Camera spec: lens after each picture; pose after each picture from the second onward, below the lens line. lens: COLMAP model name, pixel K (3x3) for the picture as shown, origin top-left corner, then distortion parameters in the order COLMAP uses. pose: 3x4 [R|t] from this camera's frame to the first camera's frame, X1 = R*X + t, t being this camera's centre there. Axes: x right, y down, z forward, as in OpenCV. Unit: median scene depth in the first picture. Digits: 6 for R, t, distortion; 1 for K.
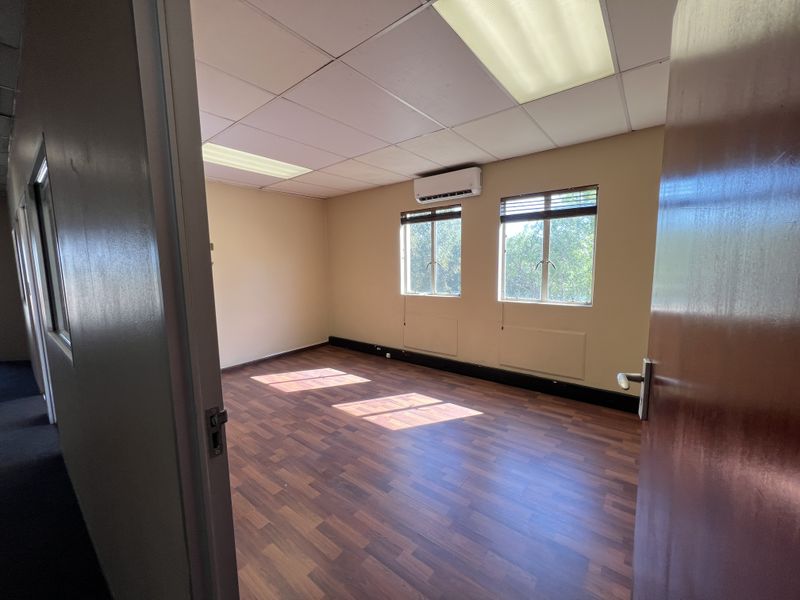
lens RADIAL K [[320.0, 0, 416.5], [0, 320.0, 301.9], [0, 0, 1]] dist [0.001844, 0.000089]
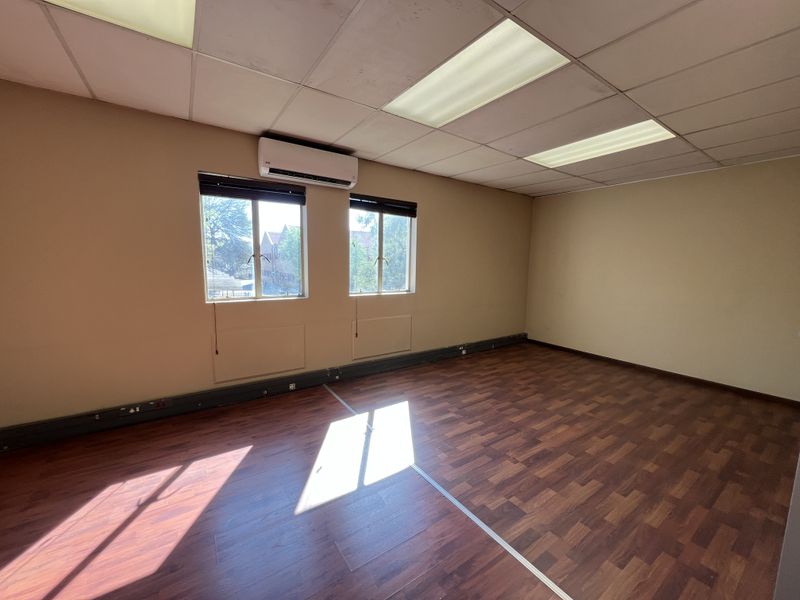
lens RADIAL K [[320.0, 0, 399.0], [0, 320.0, 298.3], [0, 0, 1]] dist [0.001844, 0.000089]
pose [[0.262306, -0.083744, 0.961344, -0.624139], [0.077886, 0.994814, 0.065408, -0.048352], [-0.961836, 0.057718, 0.267469, 0.527105]]
